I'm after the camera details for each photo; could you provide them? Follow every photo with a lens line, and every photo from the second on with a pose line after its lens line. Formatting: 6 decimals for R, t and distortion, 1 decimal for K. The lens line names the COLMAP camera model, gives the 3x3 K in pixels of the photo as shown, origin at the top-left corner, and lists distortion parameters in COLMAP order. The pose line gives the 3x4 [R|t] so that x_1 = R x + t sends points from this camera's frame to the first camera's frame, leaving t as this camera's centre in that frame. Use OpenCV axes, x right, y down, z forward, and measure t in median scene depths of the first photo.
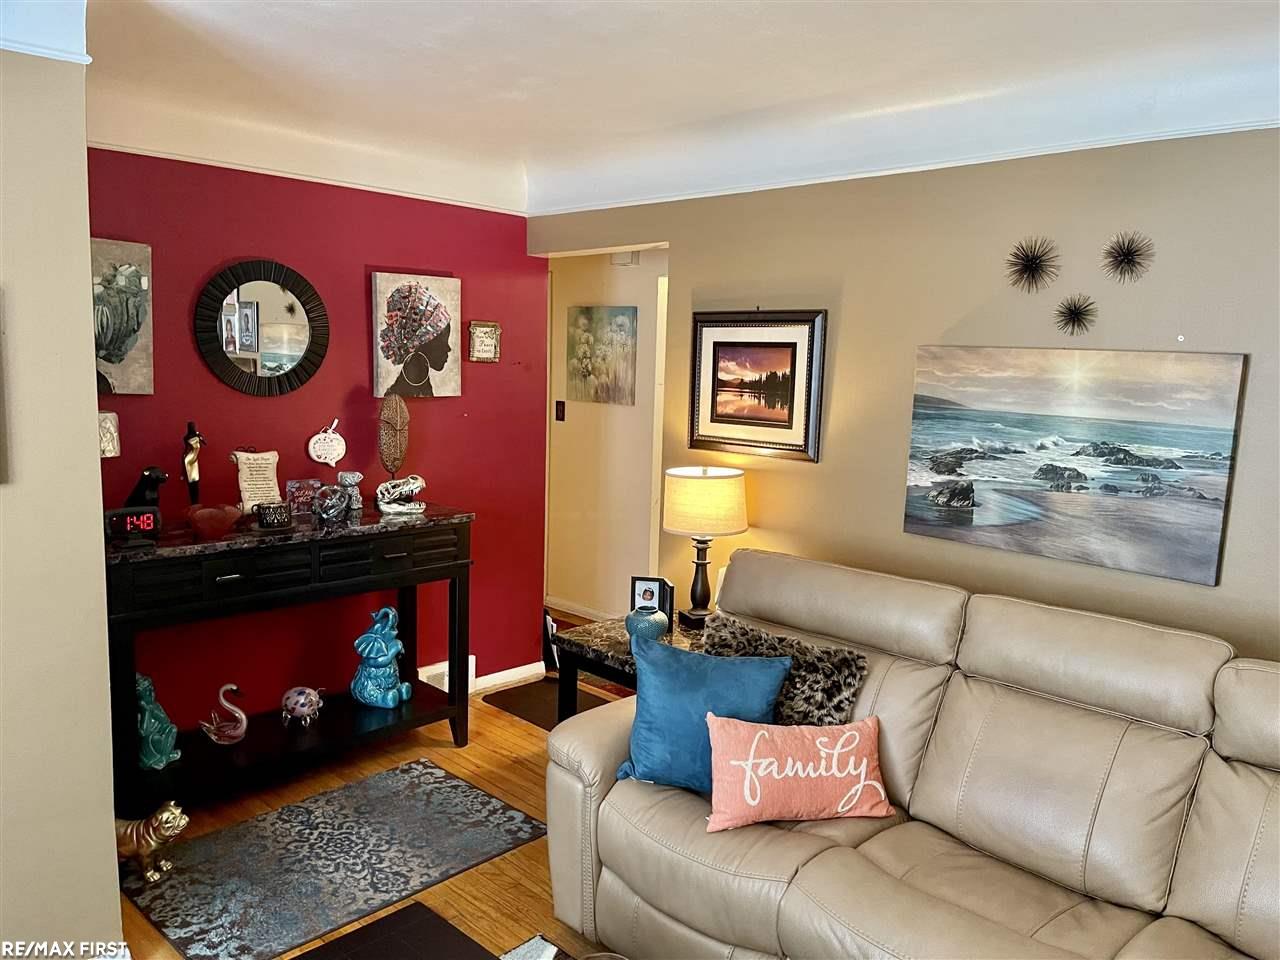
lens RADIAL K [[970.6, 0, 649.1], [0, 970.6, 482.2], [0, 0, 1]] dist [0.064096, -0.055436]
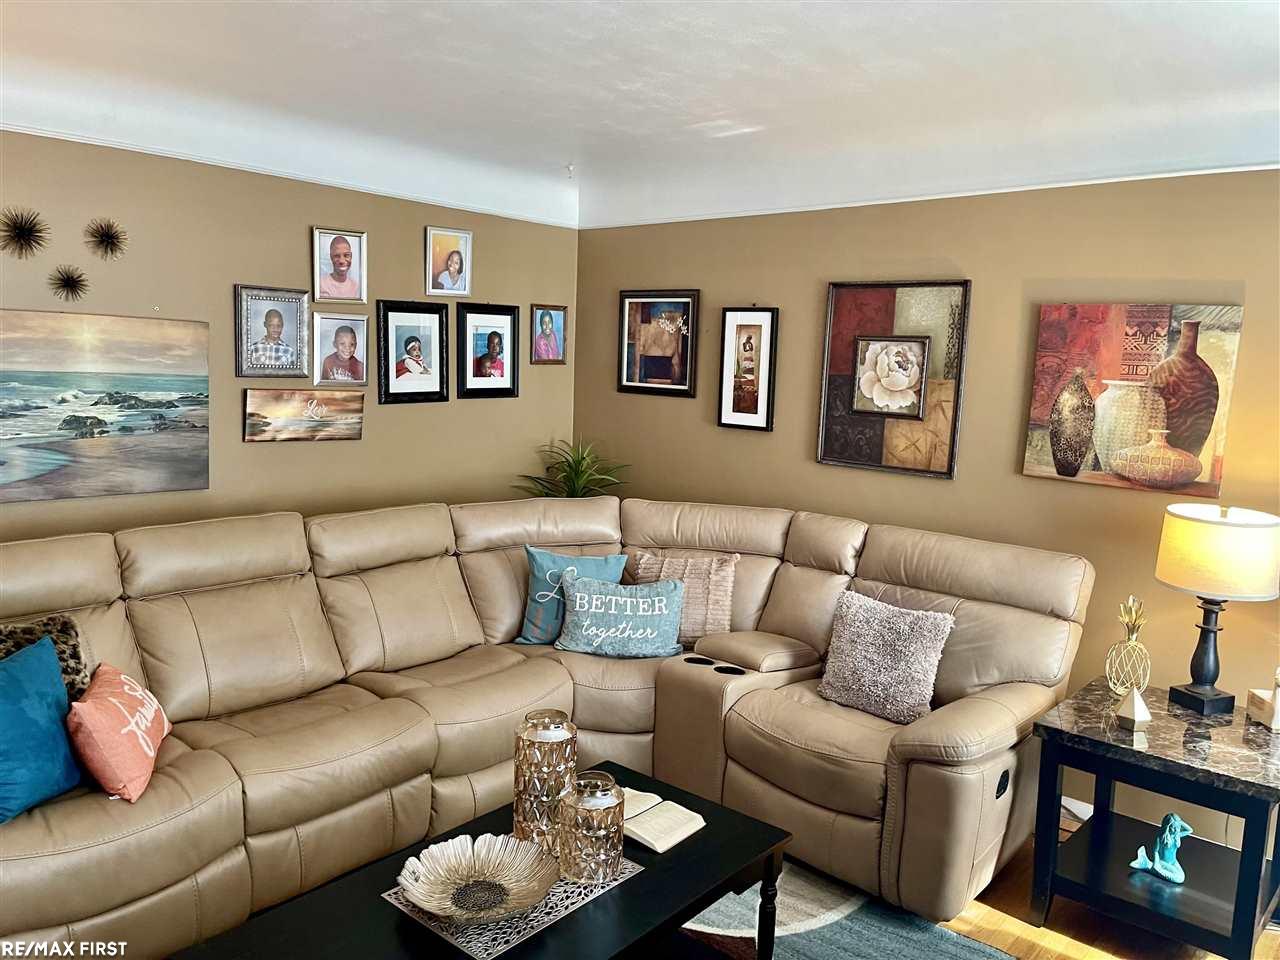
lens RADIAL K [[970.6, 0, 650.2], [0, 970.6, 476.4], [0, 0, 1]] dist [0.064096, -0.055436]
pose [[-0.040208, -0.165128, 0.985452, -0.768743], [0.082831, 0.982304, 0.167980, -0.087140], [-0.995752, 0.088380, -0.025818, 0.381136]]
